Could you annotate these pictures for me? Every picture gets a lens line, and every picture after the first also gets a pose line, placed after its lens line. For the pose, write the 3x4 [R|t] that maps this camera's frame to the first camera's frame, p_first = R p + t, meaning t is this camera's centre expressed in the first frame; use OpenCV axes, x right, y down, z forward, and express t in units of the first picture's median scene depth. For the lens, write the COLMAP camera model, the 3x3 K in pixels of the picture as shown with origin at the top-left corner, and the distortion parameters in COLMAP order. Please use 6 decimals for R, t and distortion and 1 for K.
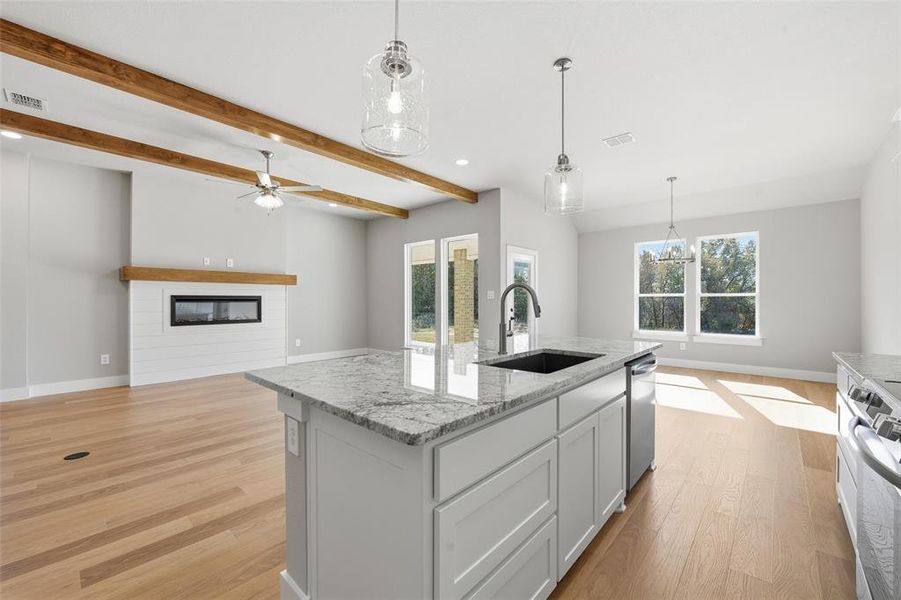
lens RADIAL K [[362.7, 0, 455.1], [0, 362.7, 301.6], [0, 0, 1]] dist [-0.010118, -0.000150]
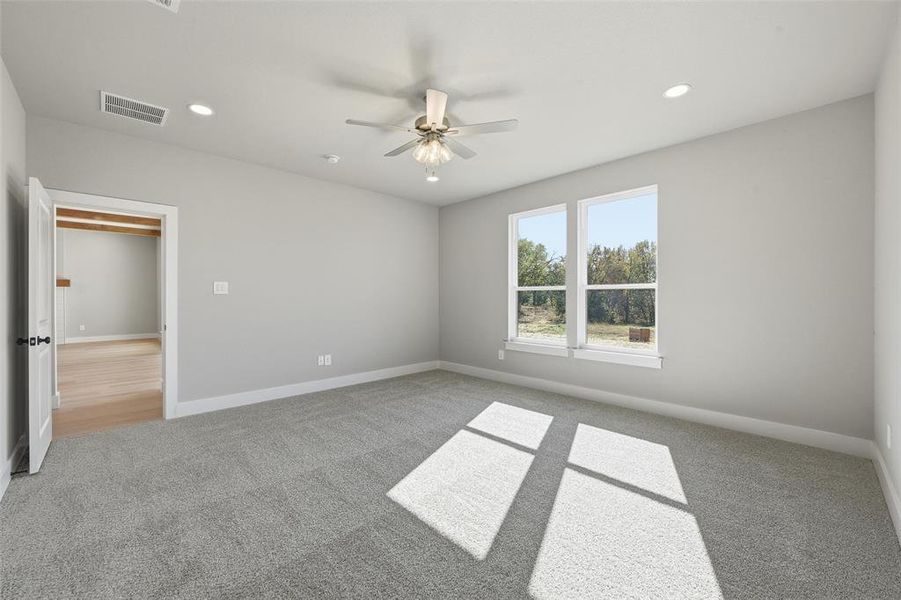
lens RADIAL K [[361.2, 0, 423.8], [0, 361.2, 297.2], [0, 0, 1]] dist [0.000879, 0.000039]
pose [[0.993282, -0.005113, -0.115608, 0.498704], [0.005314, 0.999985, 0.001430, -0.002525], [0.115599, -0.002035, 0.993294, 0.328480]]
